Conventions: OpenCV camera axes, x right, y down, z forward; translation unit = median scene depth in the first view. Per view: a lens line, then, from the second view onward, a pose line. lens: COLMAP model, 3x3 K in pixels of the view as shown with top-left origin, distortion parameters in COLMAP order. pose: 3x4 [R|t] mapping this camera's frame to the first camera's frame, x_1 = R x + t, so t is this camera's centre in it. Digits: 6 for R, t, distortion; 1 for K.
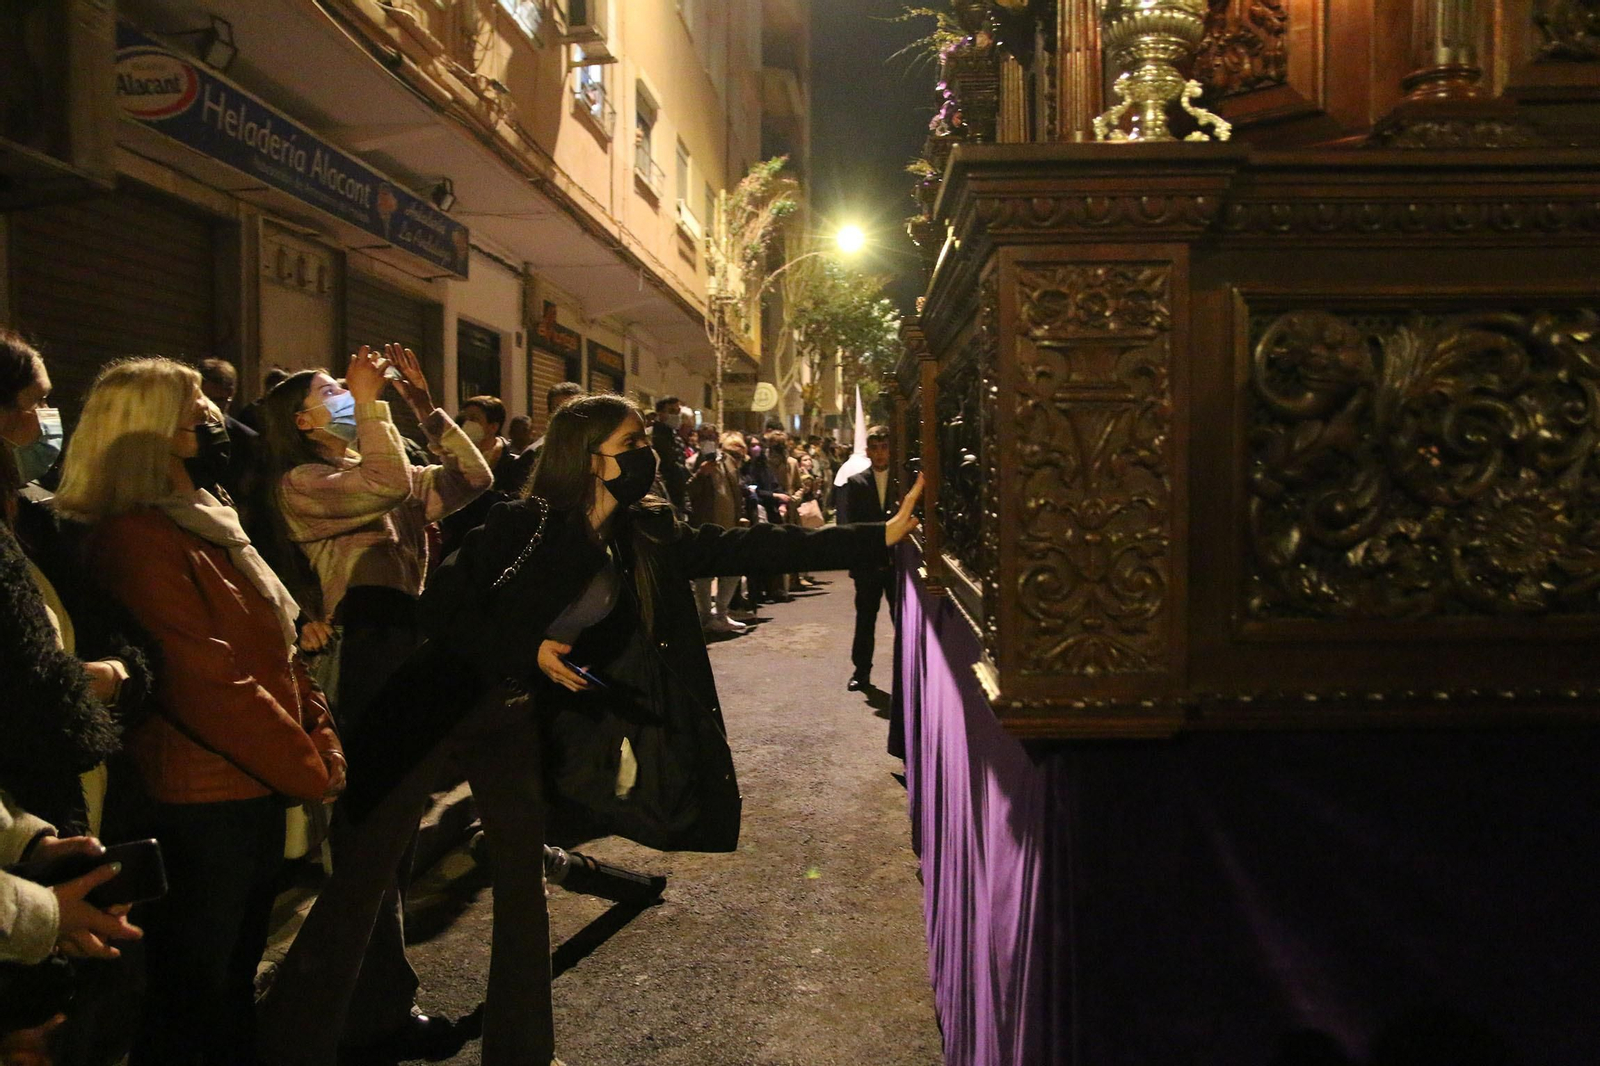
lens RADIAL K [[1477.8, 0, 799.1], [0, 1477.8, 552.2], [0, 0, 1]] dist [-0.091740, 0.192068]
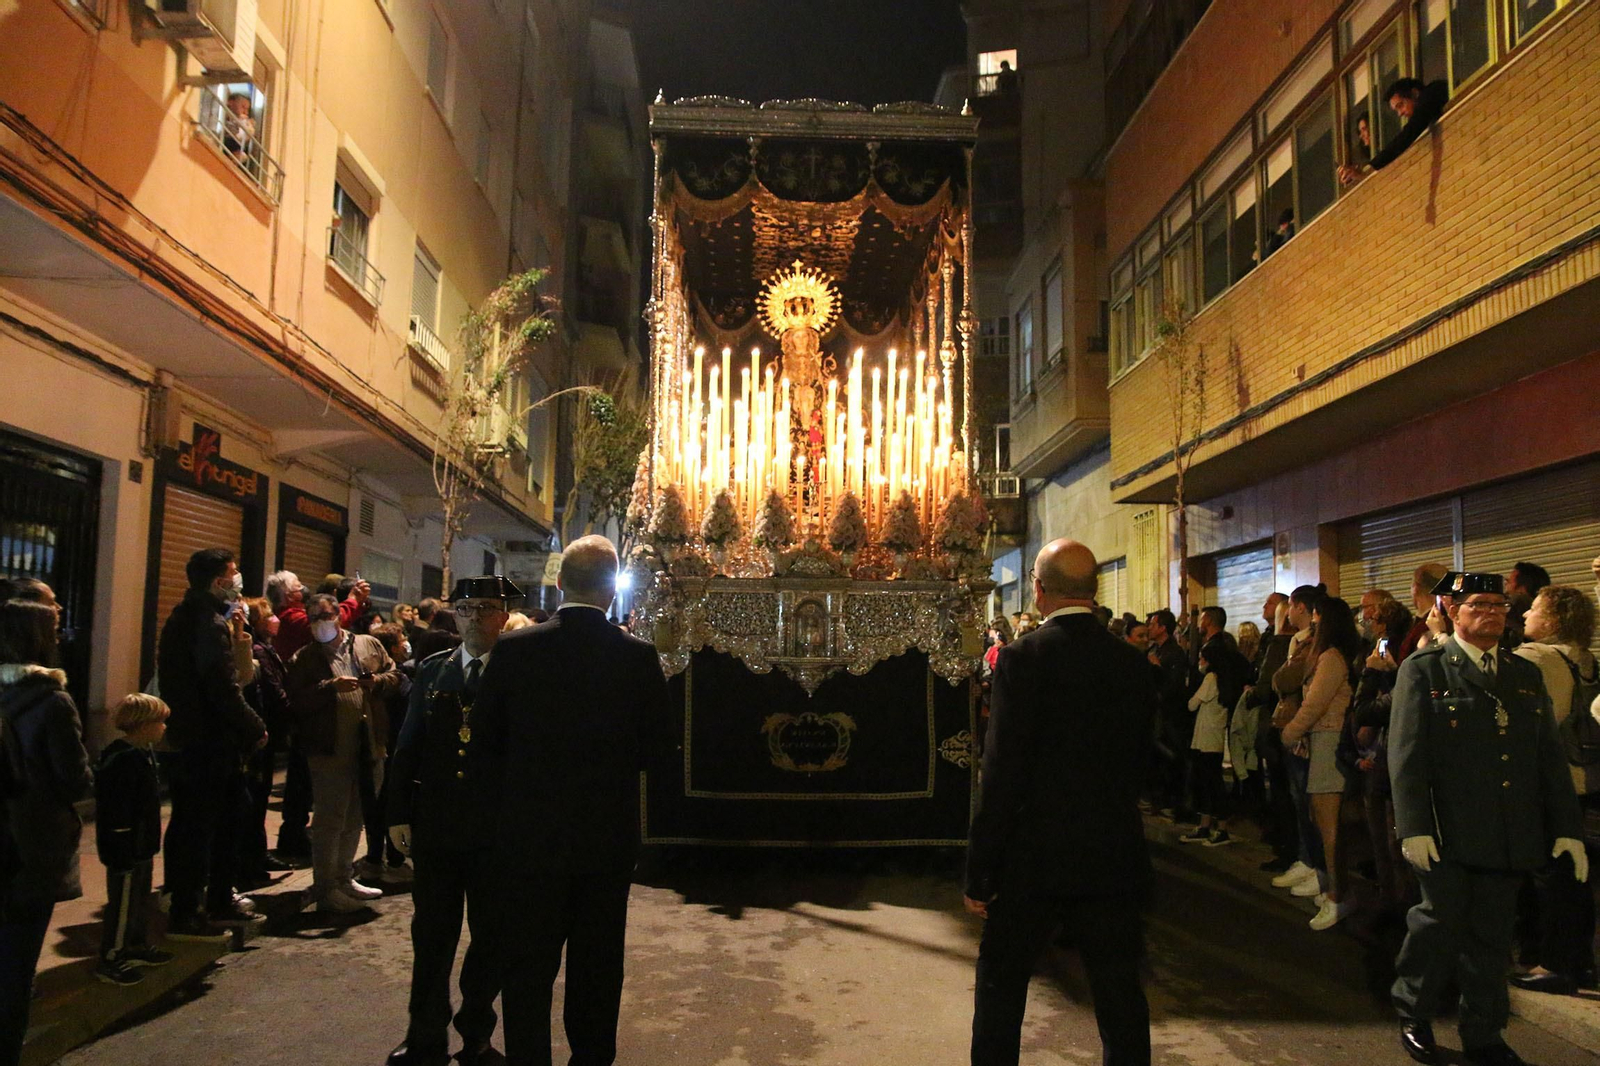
lens RADIAL K [[1477.8, 0, 799.1], [0, 1477.8, 552.2], [0, 0, 1]] dist [-0.091740, 0.192068]
pose [[0.994751, 0.027968, 0.098426, 0.056777], [-0.015648, 0.992185, -0.123794, -0.017092], [-0.101119, 0.121604, 0.987415, 0.217845]]
